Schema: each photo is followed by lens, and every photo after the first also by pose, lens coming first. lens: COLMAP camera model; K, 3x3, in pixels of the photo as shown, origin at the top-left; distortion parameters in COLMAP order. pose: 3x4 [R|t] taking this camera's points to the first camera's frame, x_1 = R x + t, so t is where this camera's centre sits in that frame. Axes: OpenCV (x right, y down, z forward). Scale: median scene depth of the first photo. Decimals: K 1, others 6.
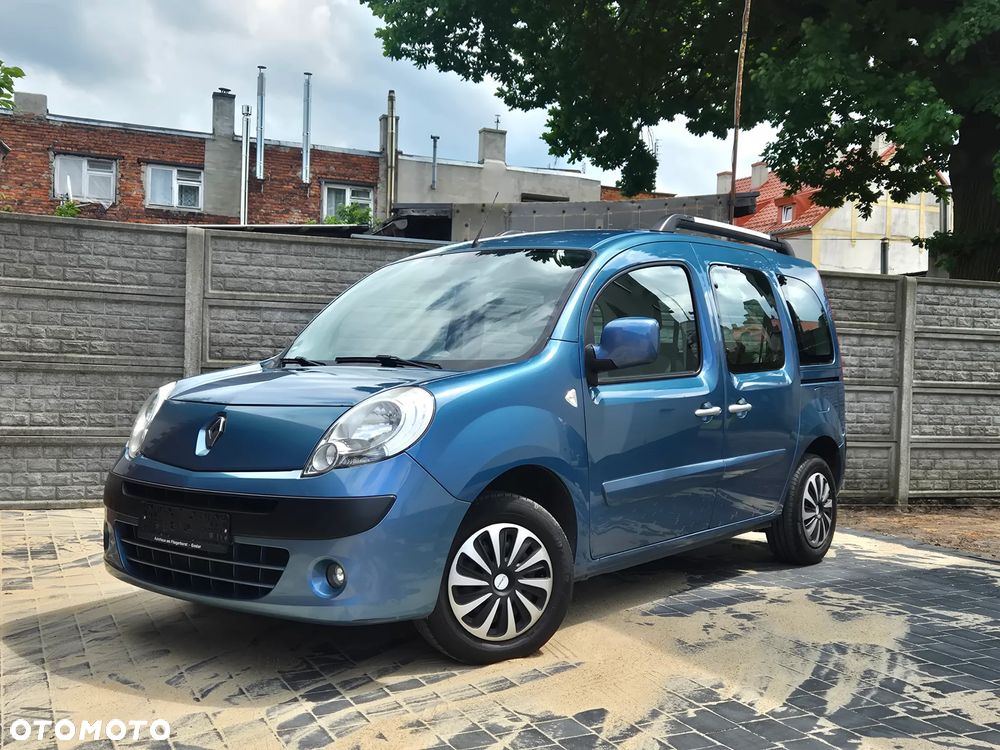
lens RADIAL K [[1035.6, 0, 518.2], [0, 1035.6, 388.1], [0, 0, 1]] dist [0.056158, 0.000000]
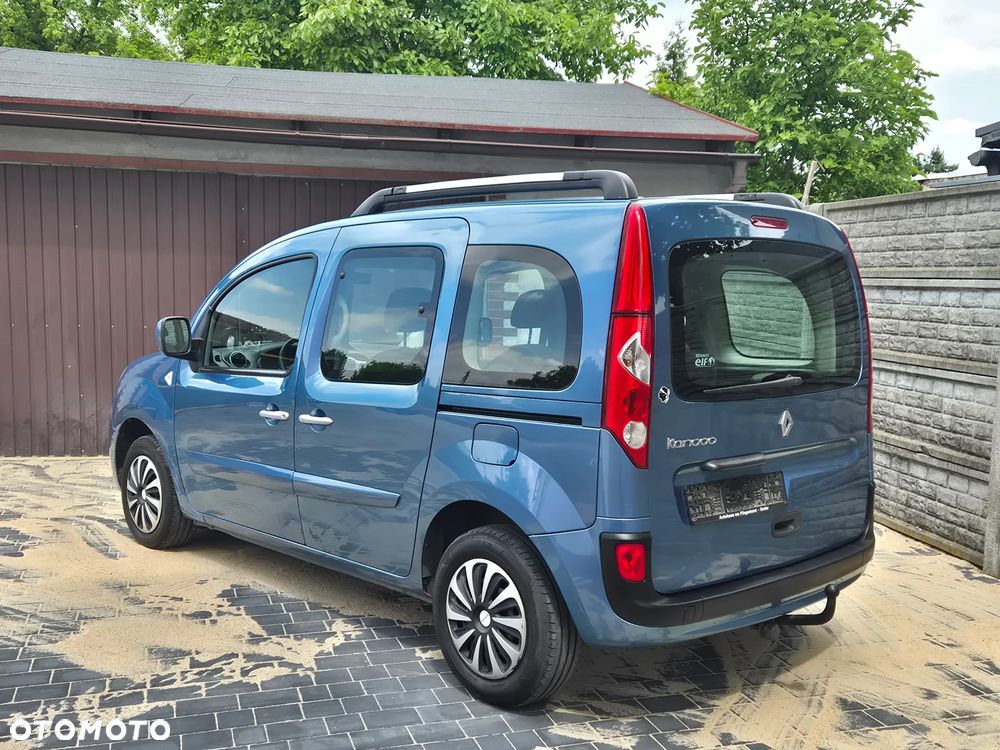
lens RADIAL K [[1035.6, 0, 505.0], [0, 1035.6, 409.4], [0, 0, 1]] dist [0.056158, 0.000000]
pose [[-0.133363, 0.102425, -0.985760, 0.638776], [-0.038920, 0.993337, 0.108478, -0.054538], [0.990303, 0.052833, -0.128488, 0.783584]]
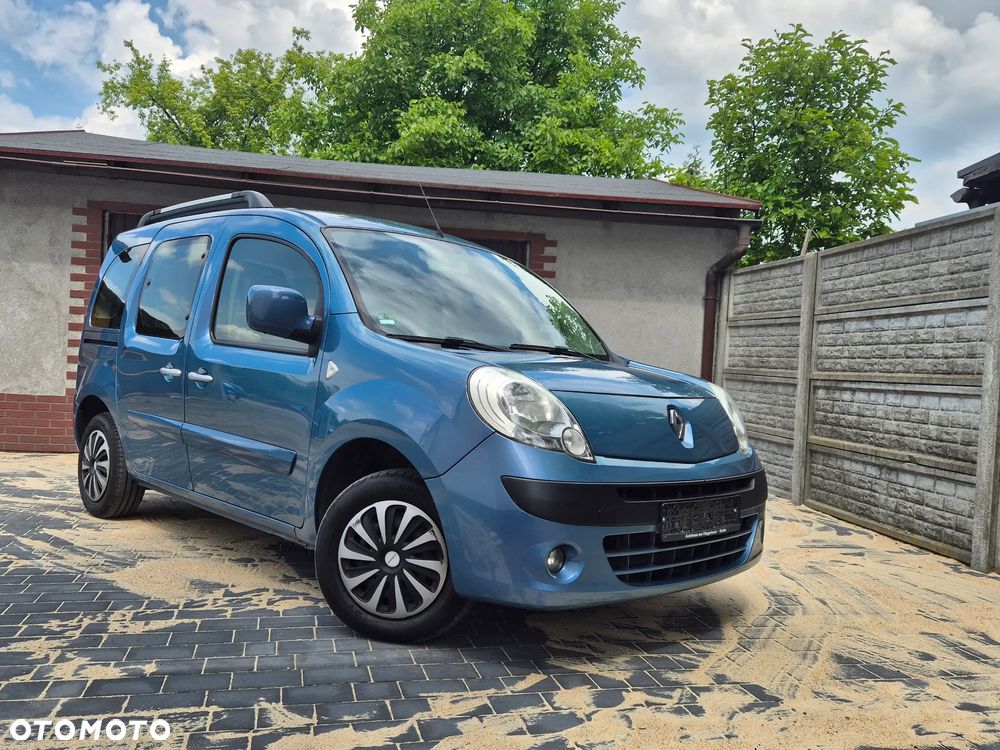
lens RADIAL K [[831.3, 0, 494.5], [0, 831.3, 397.0], [0, 0, 1]] dist [0.059745, -0.041961]
pose [[-0.204074, 0.003706, -0.978949, 0.579347], [-0.068511, 0.997487, 0.018058, 0.005303], [0.976555, 0.070754, -0.203307, 0.796372]]
